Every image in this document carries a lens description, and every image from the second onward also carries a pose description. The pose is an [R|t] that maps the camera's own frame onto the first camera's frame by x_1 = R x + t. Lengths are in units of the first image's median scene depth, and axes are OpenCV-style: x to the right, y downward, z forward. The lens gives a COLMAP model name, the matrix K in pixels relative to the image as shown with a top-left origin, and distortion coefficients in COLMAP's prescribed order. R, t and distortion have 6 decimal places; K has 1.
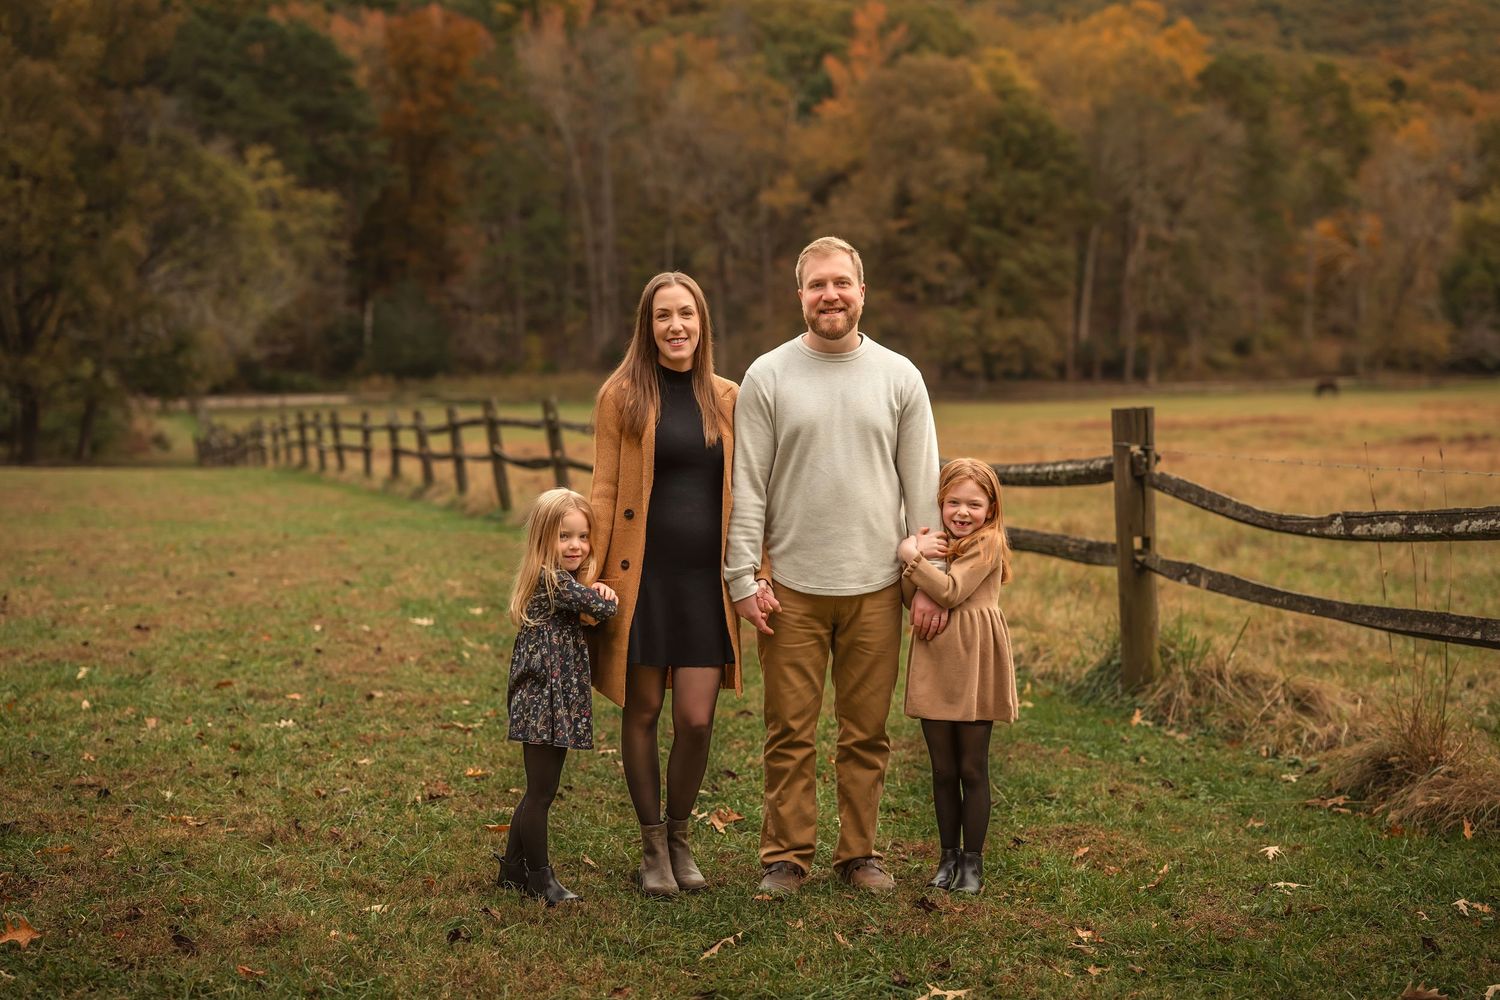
lens RADIAL K [[1665.5, 0, 750.0], [0, 1665.5, 500.0], [0, 0, 1]] dist [-0.007207, -0.014754]
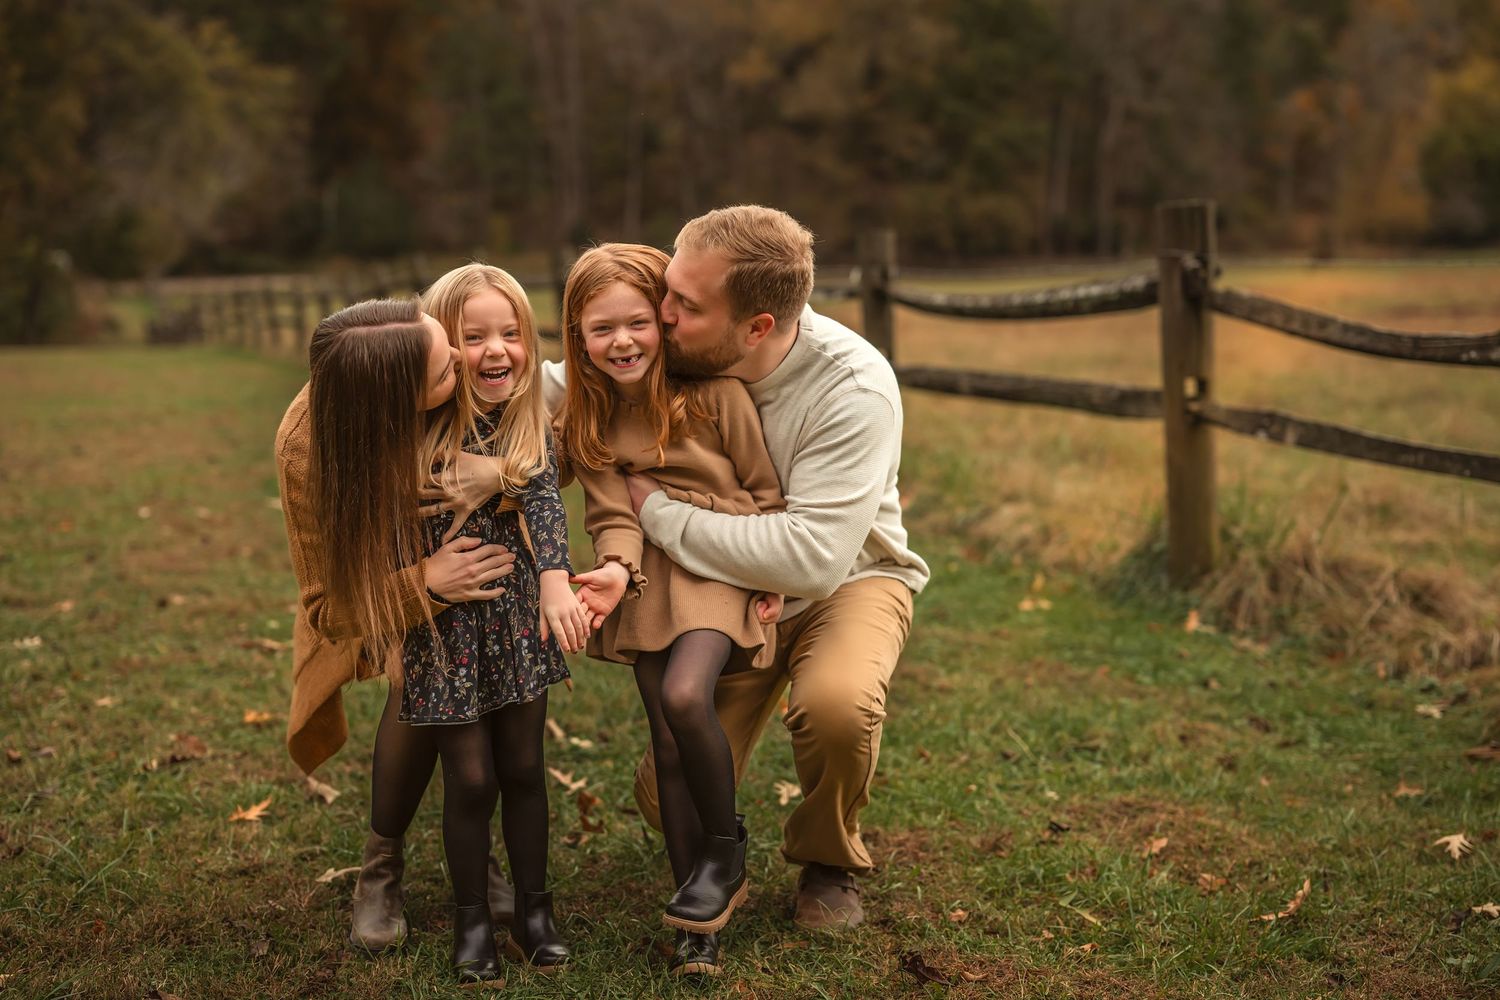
lens RADIAL K [[1665.5, 0, 750.0], [0, 1665.5, 500.0], [0, 0, 1]] dist [-0.007207, -0.014754]
pose [[0.999820, -0.009986, 0.016130, 0.023129], [0.008826, 0.997478, 0.070422, 0.021910], [-0.016793, -0.070267, 0.997387, 0.256397]]
